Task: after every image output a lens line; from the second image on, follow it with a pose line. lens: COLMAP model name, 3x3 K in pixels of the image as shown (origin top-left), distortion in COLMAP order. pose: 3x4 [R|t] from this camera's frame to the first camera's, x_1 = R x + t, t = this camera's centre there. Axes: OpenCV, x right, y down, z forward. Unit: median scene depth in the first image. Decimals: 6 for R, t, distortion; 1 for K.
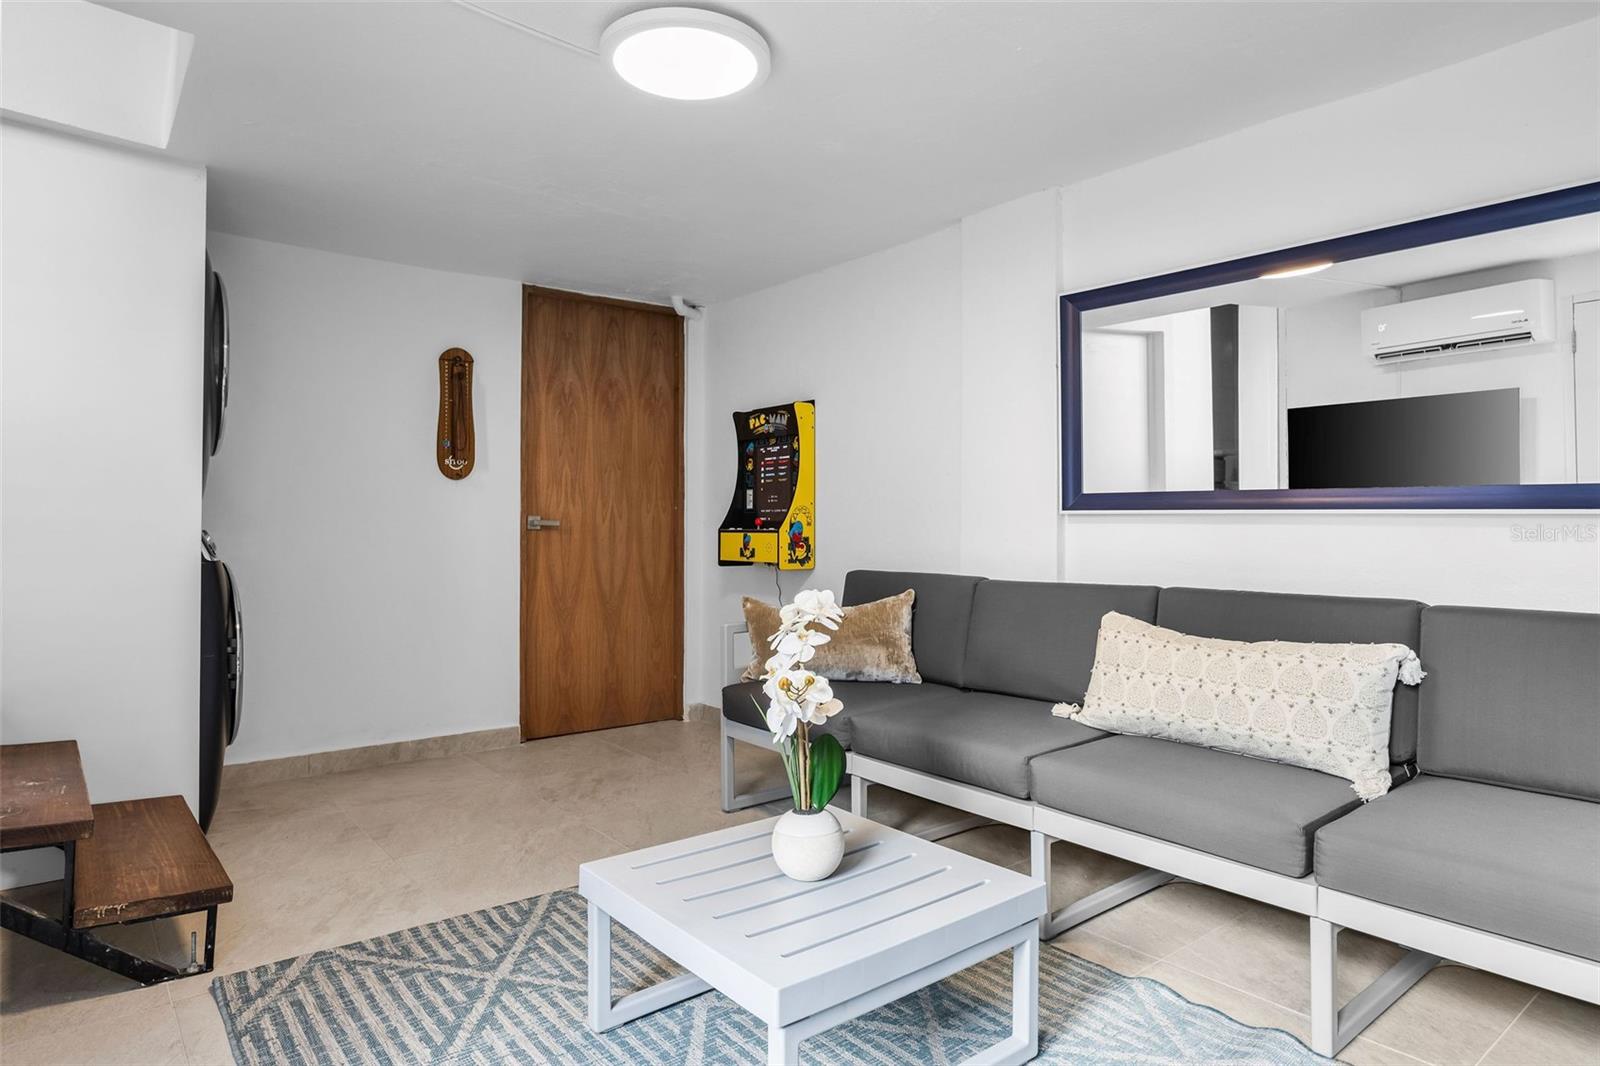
lens RADIAL K [[938.2, 0, 800.5], [0, 938.2, 521.7], [0, 0, 1]] dist [-0.008032, 0.000818]
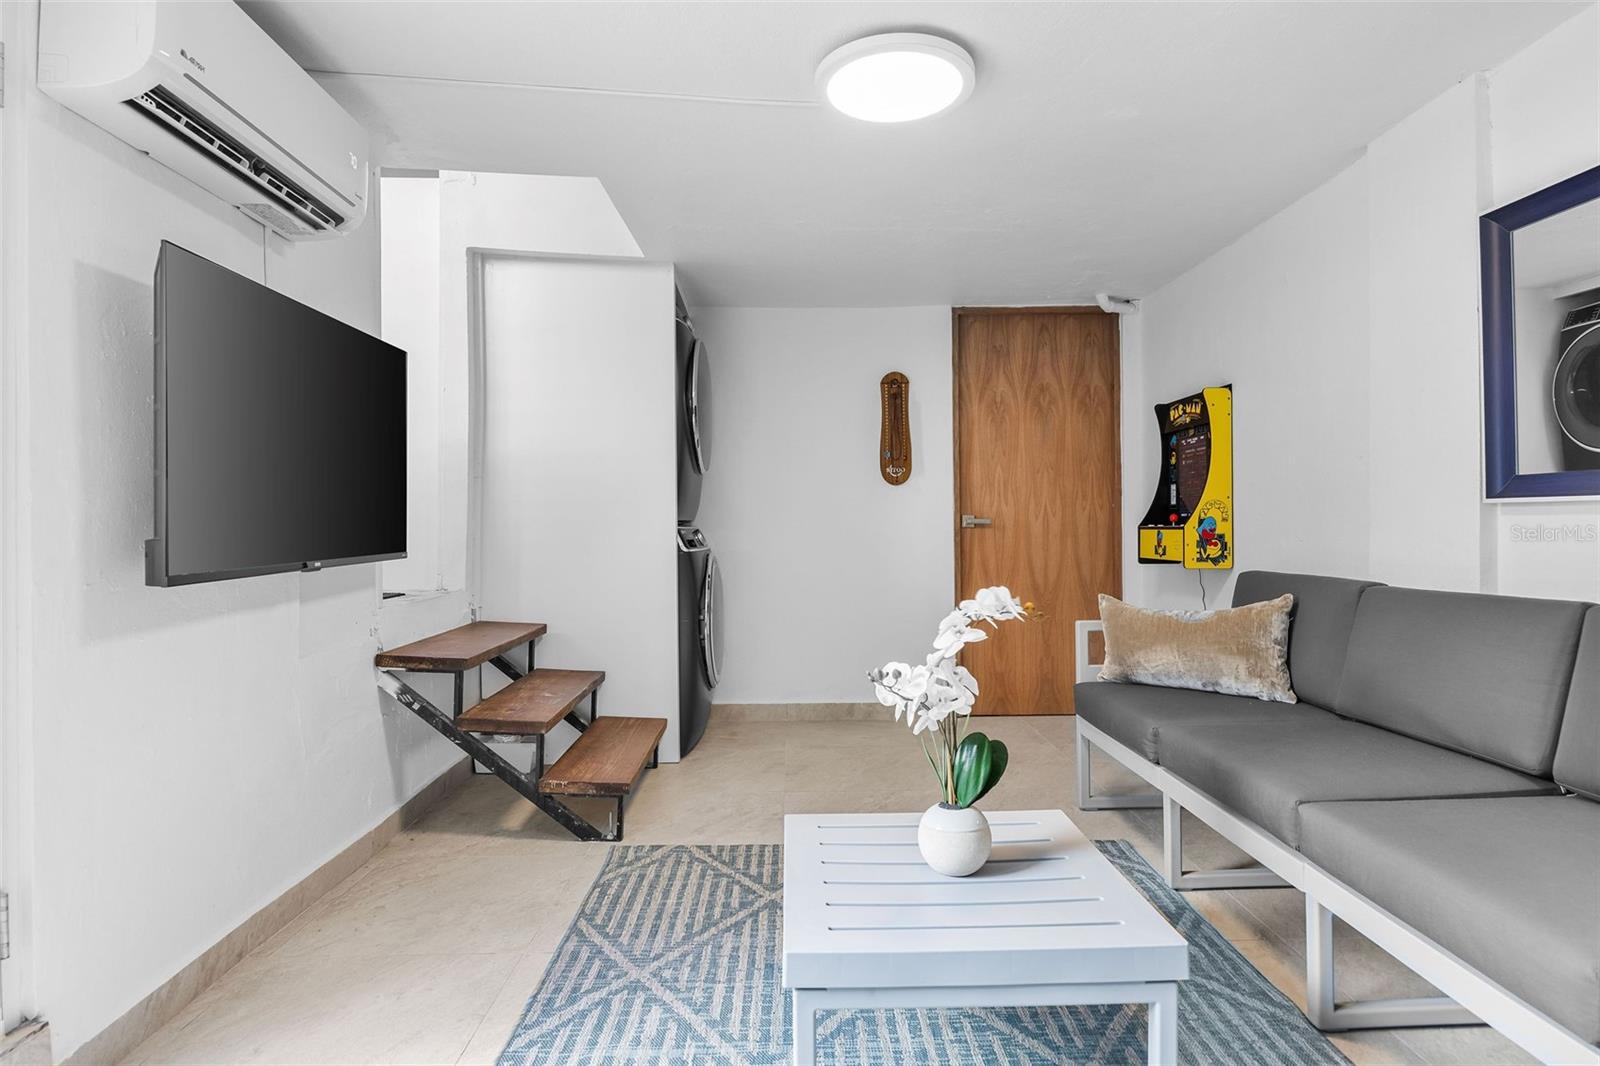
lens RADIAL K [[861.2, 0, 804.3], [0, 861.2, 537.8], [0, 0, 1]] dist [-0.013562, 0.003300]
pose [[0.786225, 0.002037, -0.617937, 0.260874], [0.010116, 0.999818, 0.016166, 0.003008], [0.617858, -0.018961, 0.786061, 0.106858]]
